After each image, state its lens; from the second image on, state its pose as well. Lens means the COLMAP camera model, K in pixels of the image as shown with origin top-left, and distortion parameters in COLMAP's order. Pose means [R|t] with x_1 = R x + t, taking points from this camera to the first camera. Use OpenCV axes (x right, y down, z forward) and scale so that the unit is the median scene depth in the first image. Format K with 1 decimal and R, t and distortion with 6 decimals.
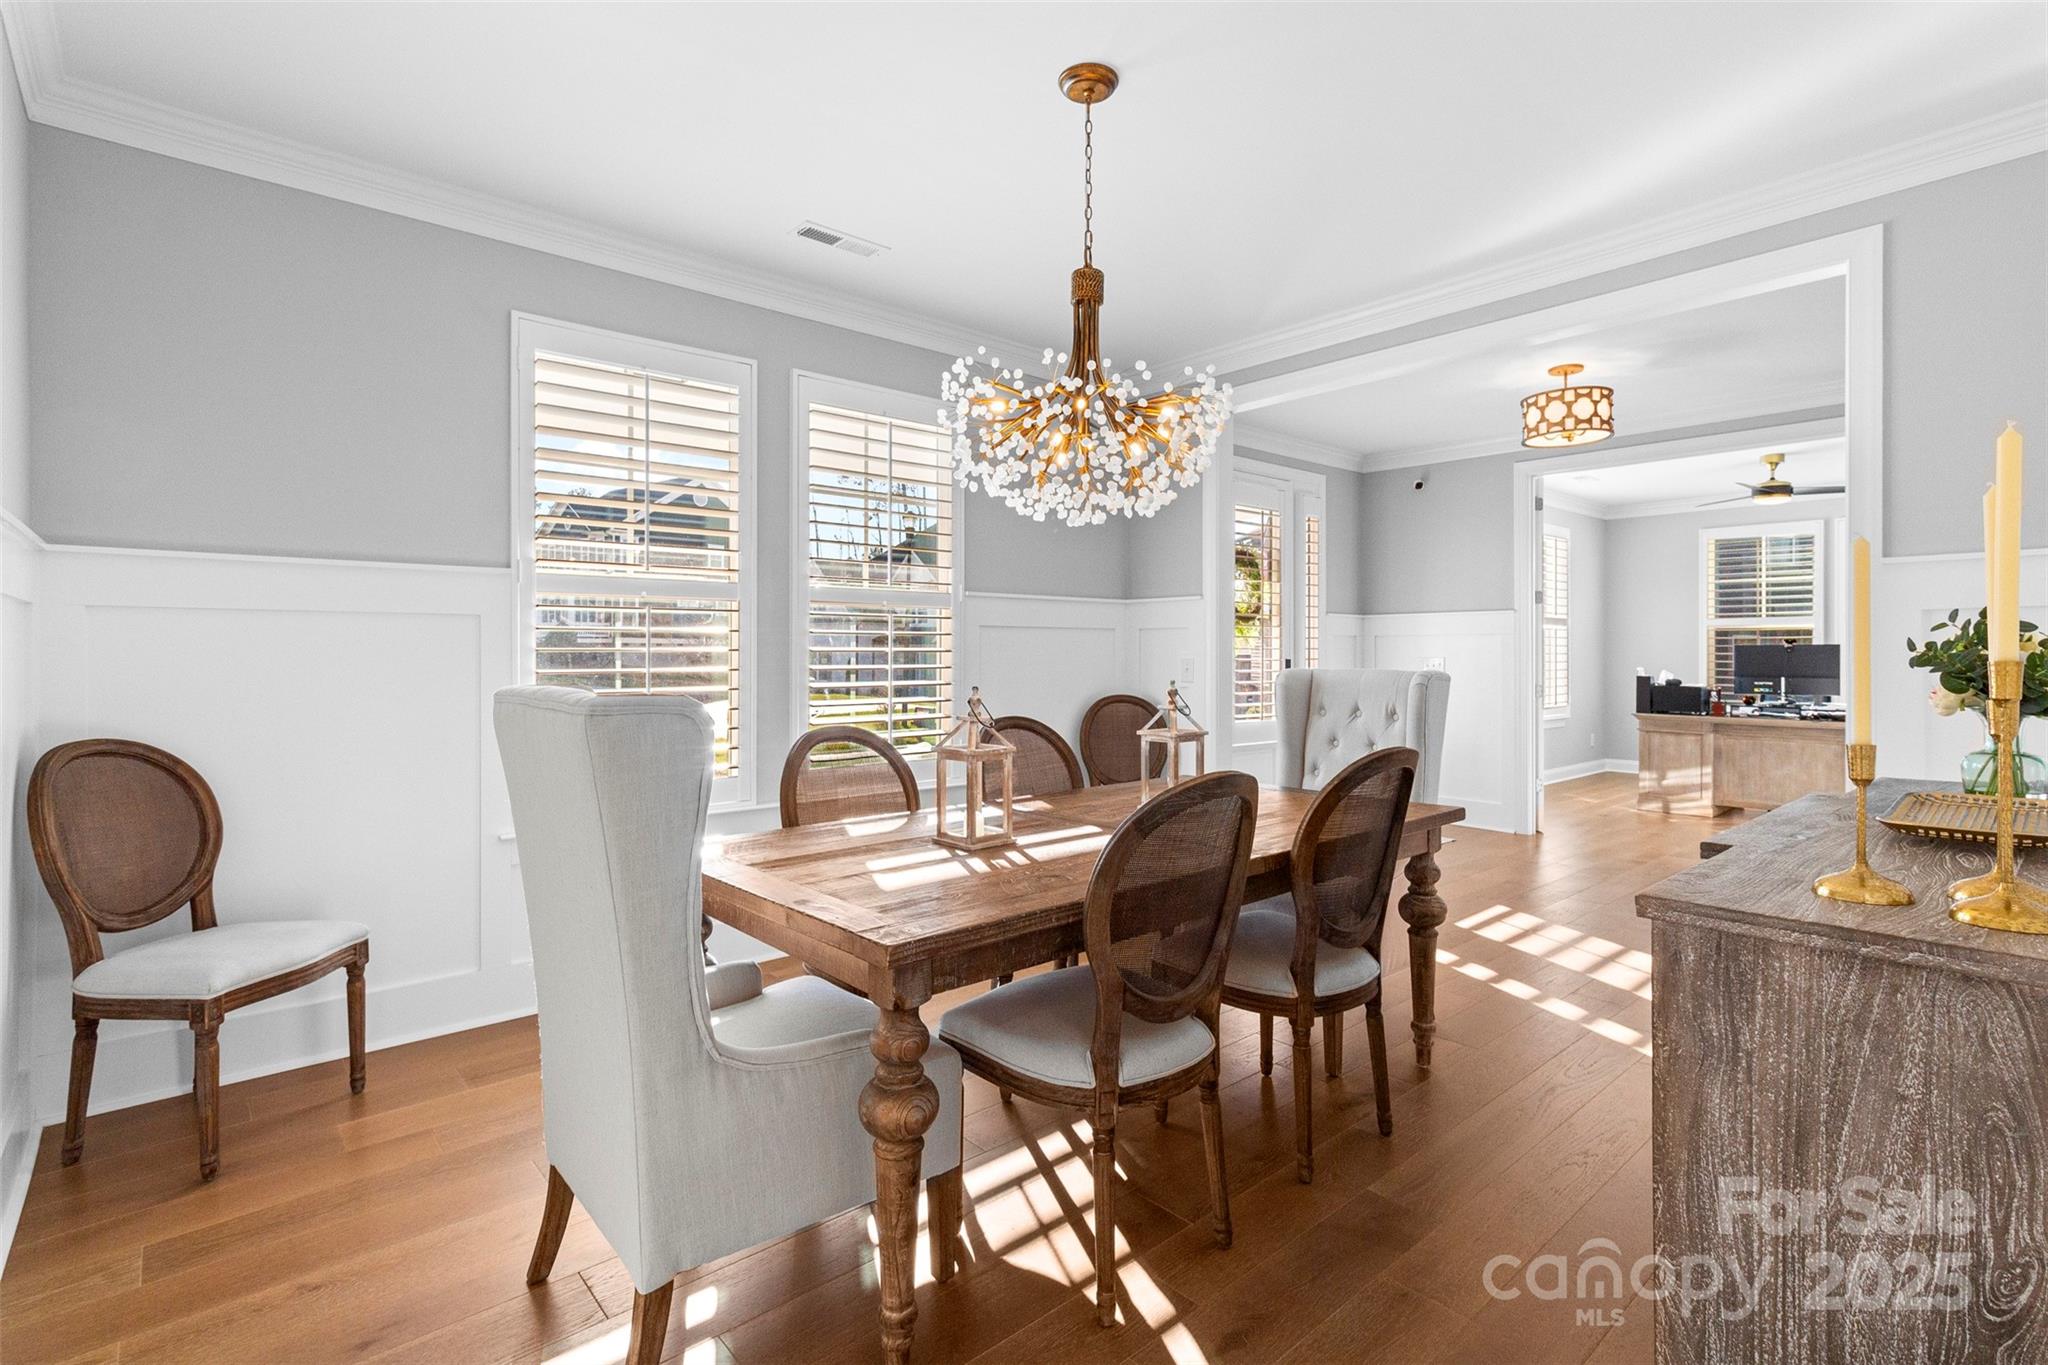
lens RADIAL K [[956.5, 0, 1042.6], [0, 956.5, 673.5], [0, 0, 1]] dist [0.003718, -0.001303]
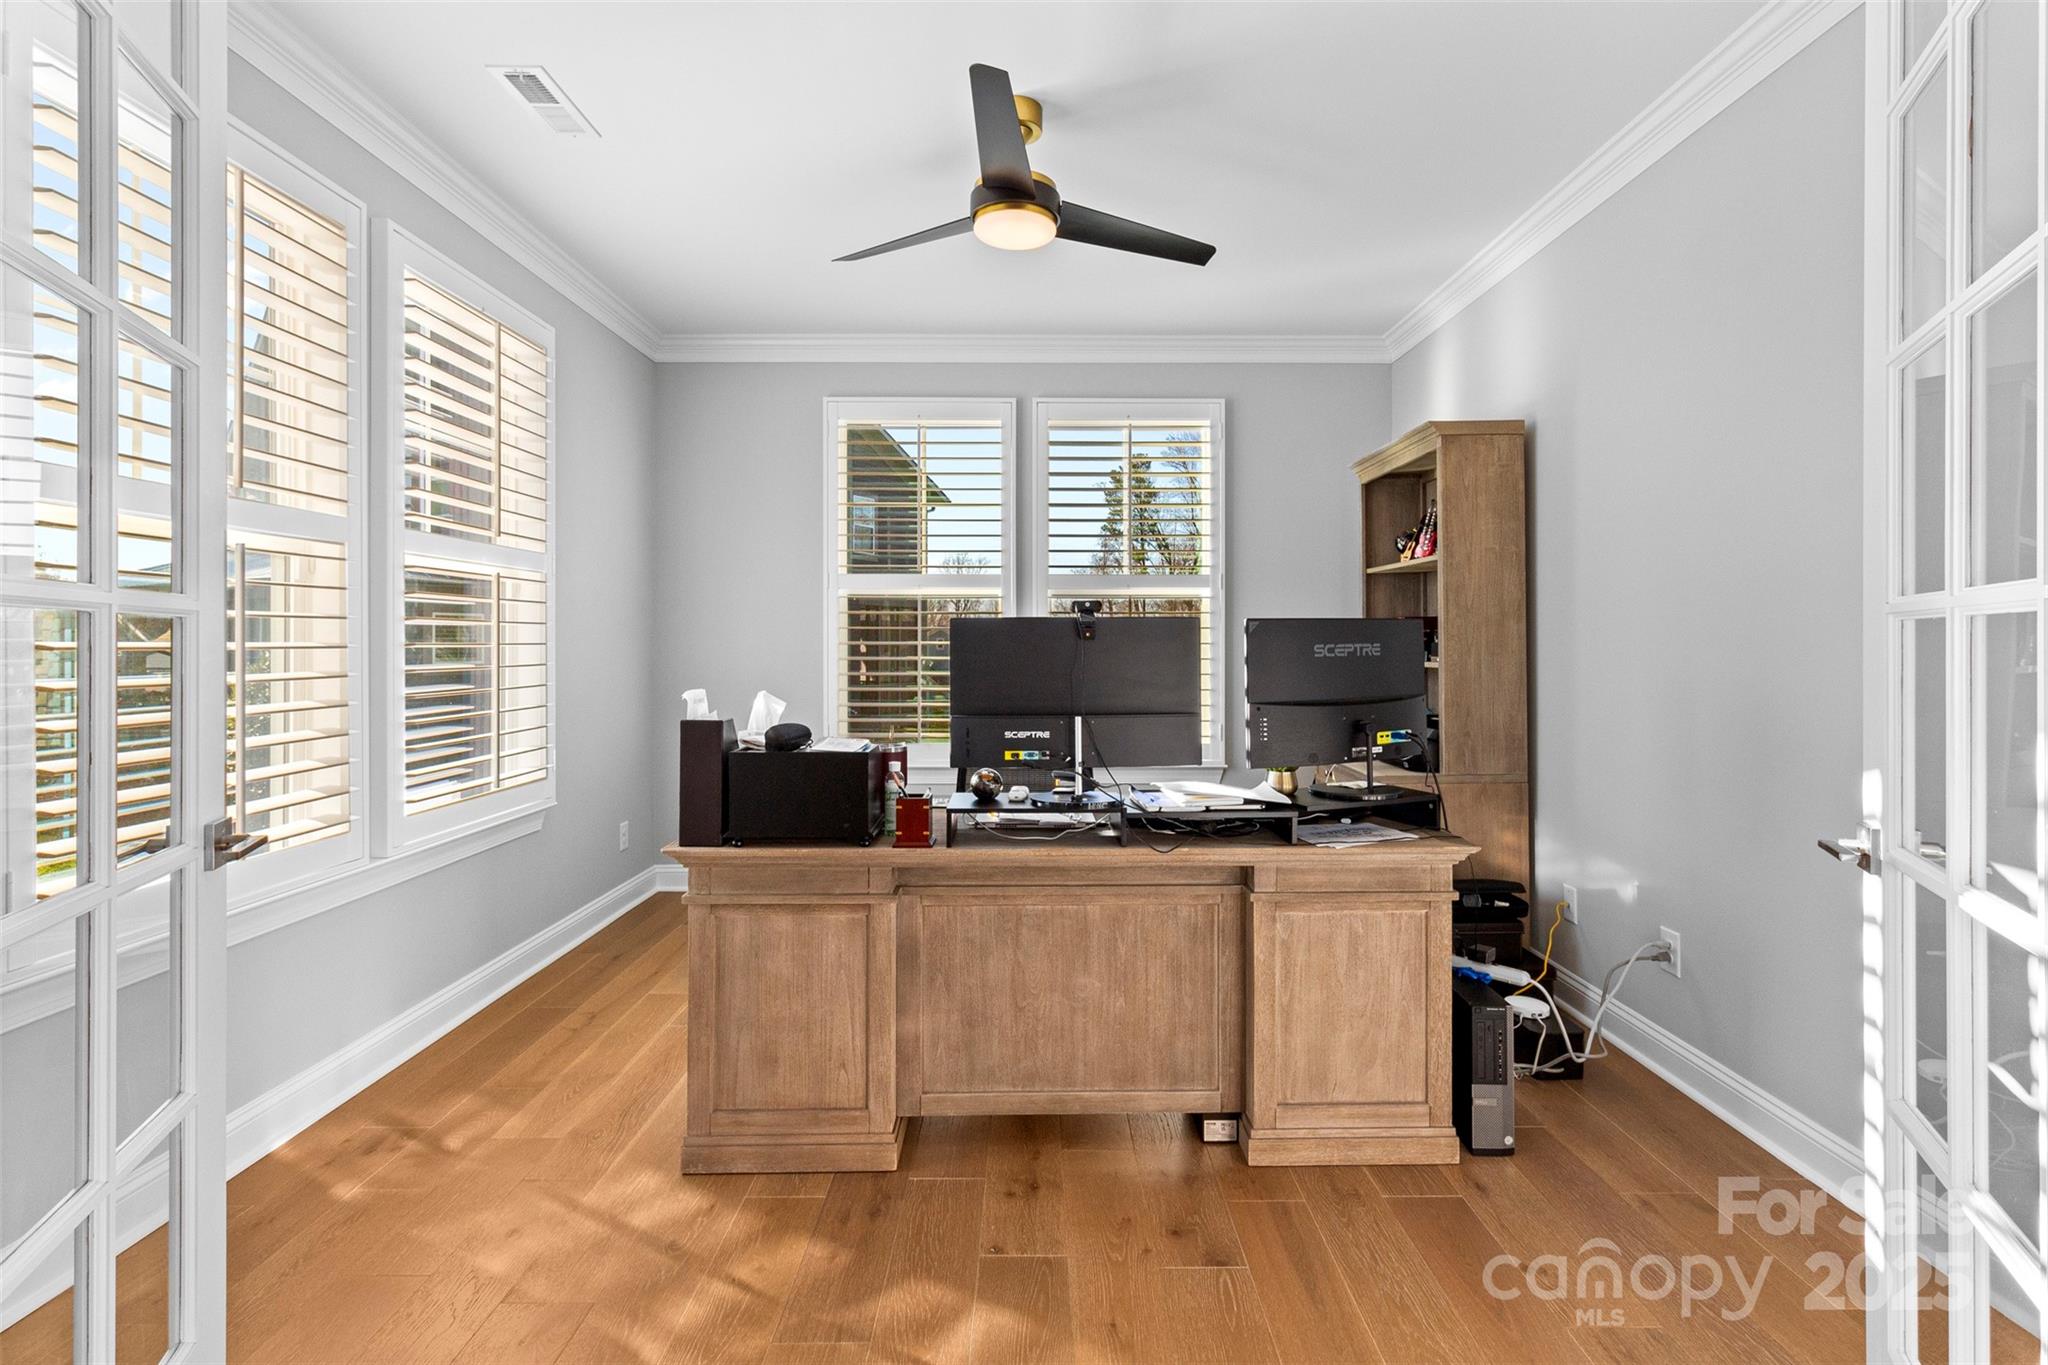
lens RADIAL K [[956.5, 0, 1055.2], [0, 956.5, 643.0], [0, 0, 1]] dist [0.003718, -0.001303]
pose [[0.647051, 0.001550, 0.762445, 0.471592], [0.008587, 0.999920, -0.009320, -0.017965], [-0.762399, 0.012578, 0.646986, 0.722930]]
